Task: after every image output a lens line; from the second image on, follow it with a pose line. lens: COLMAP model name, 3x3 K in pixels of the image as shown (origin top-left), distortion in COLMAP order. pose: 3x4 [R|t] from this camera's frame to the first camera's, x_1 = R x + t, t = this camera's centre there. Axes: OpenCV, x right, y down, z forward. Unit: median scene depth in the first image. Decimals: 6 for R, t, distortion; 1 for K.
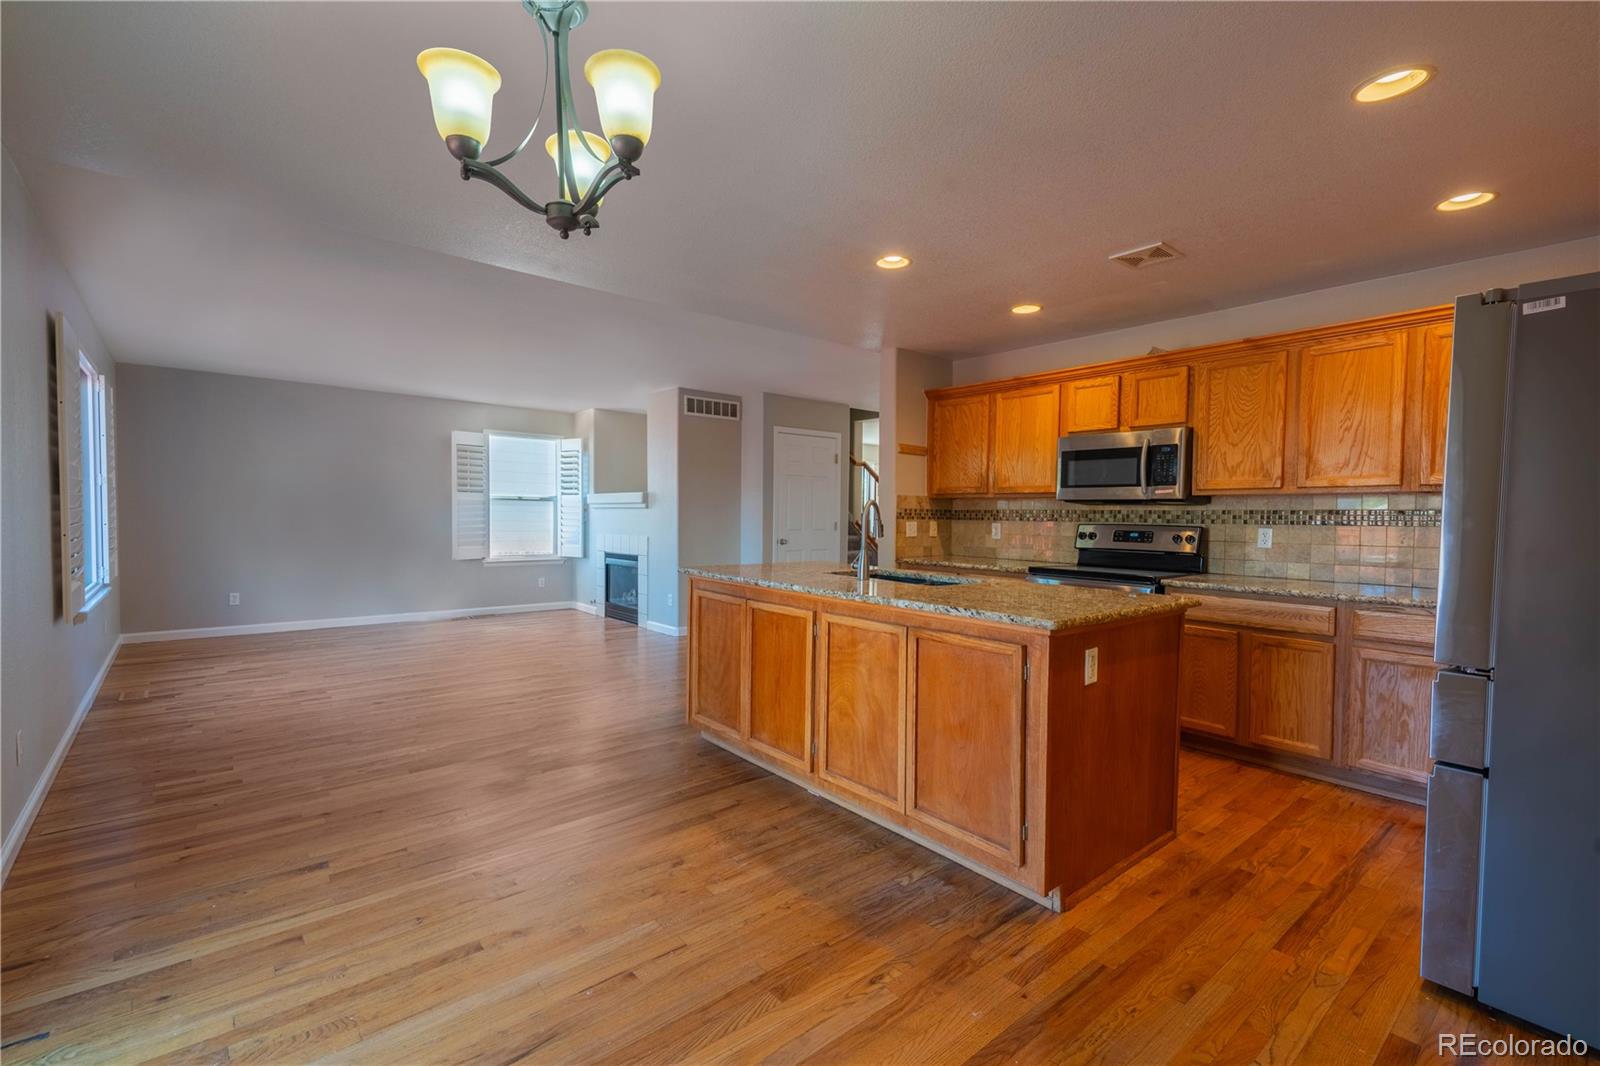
lens RADIAL K [[706.0, 0, 808.2], [0, 706.0, 535.1], [0, 0, 1]] dist [0.028751, -0.001208]
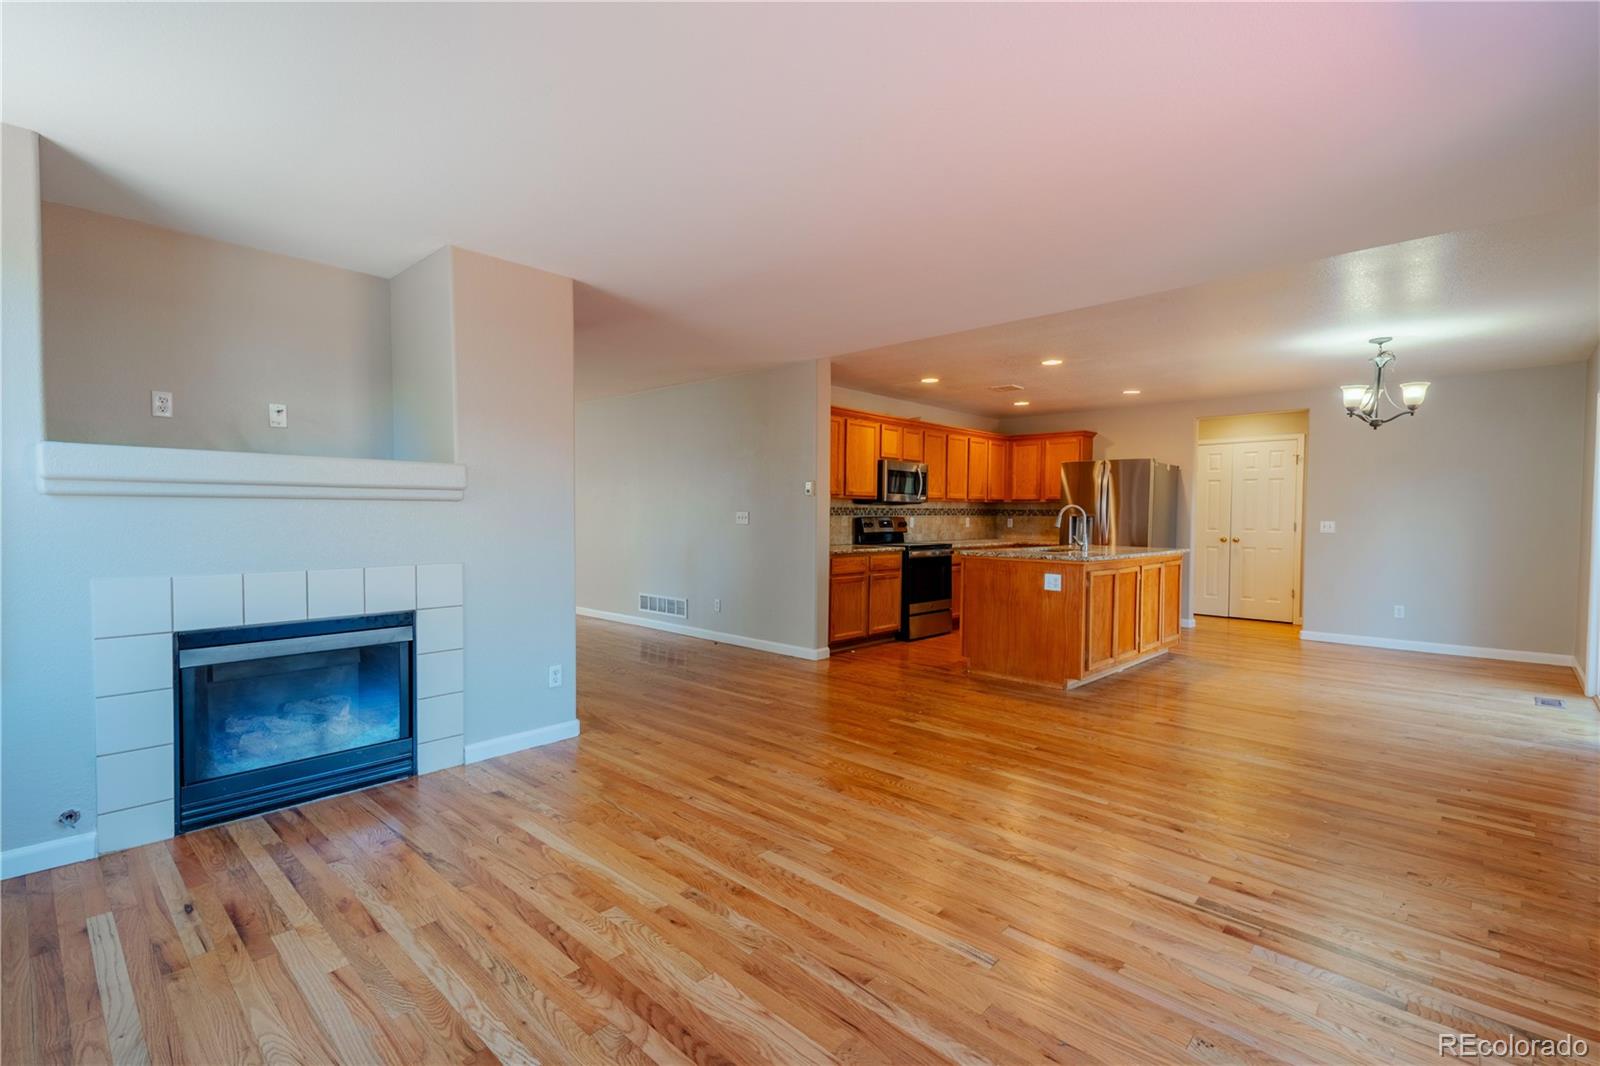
lens RADIAL K [[706.0, 0, 806.3], [0, 706.0, 532.3], [0, 0, 1]] dist [0.028751, -0.001208]
pose [[-0.105001, -0.041847, 0.993591, -1.205431], [0.019893, 0.998826, 0.044169, -0.057269], [-0.994273, 0.024403, -0.104045, 1.416078]]
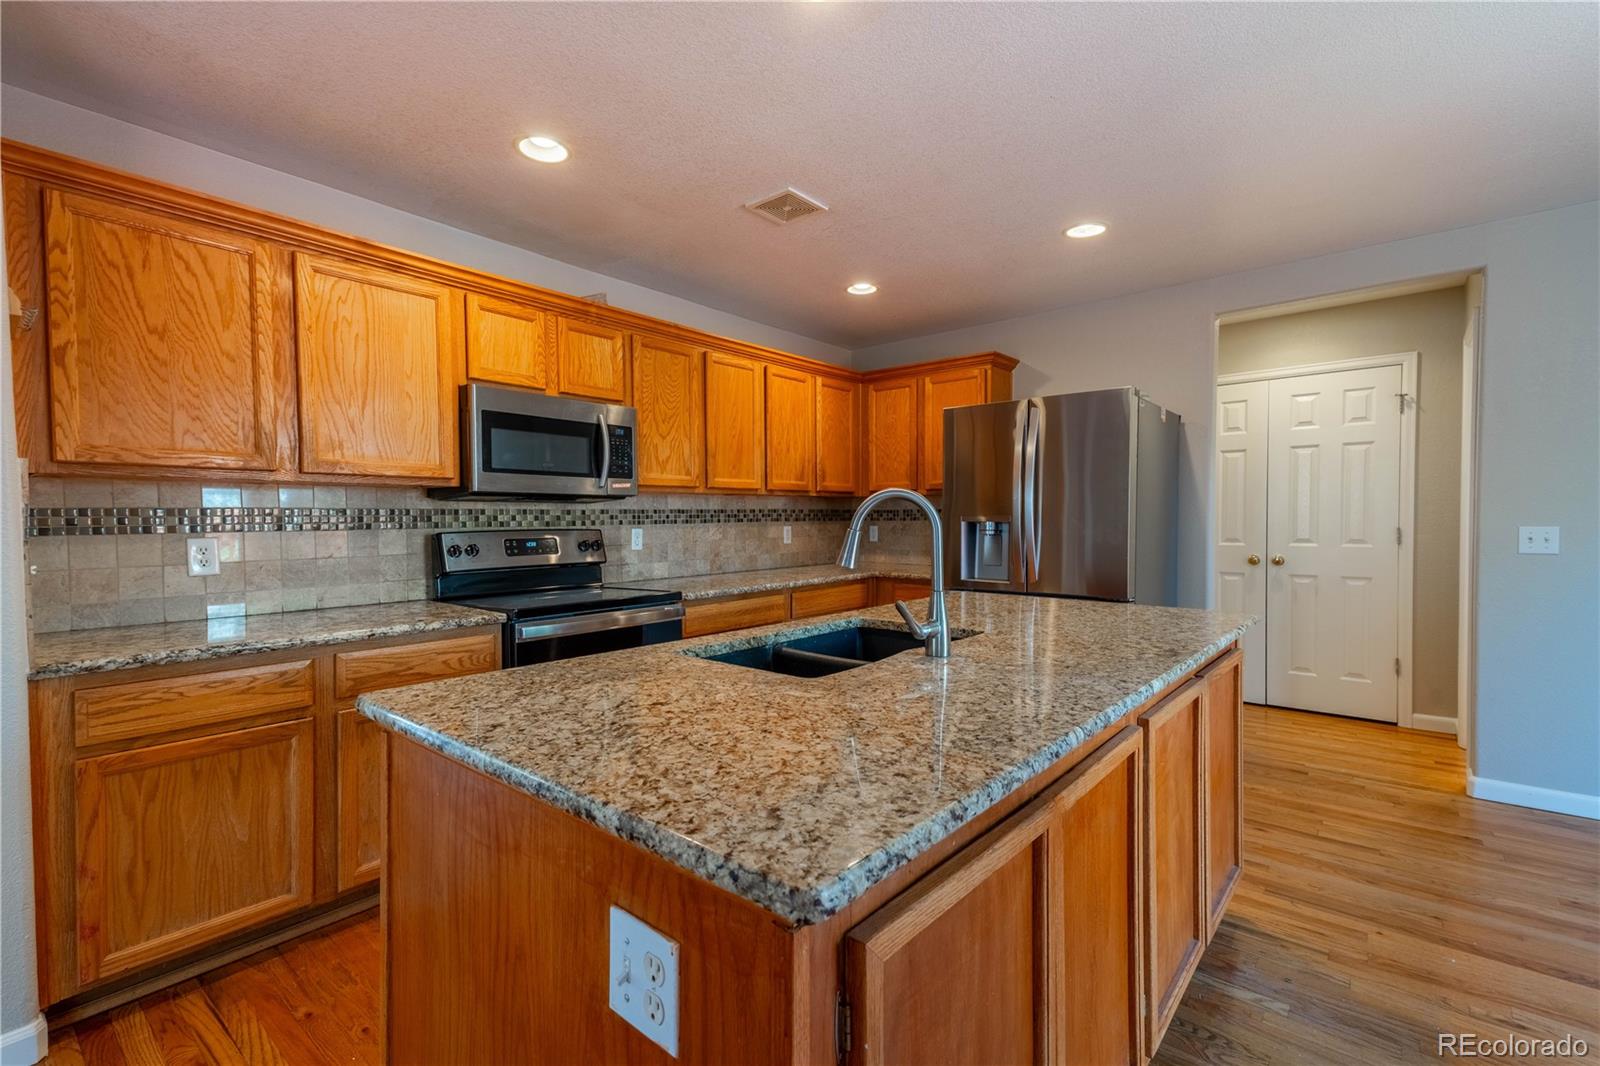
lens RADIAL K [[706.0, 0, 797.7], [0, 706.0, 534.5], [0, 0, 1]] dist [0.028751, -0.001208]
pose [[-0.159201, -0.037438, 0.986536, -0.287119], [0.033267, 0.998510, 0.043261, -0.033007], [-0.986686, 0.039706, -0.157718, 0.888650]]
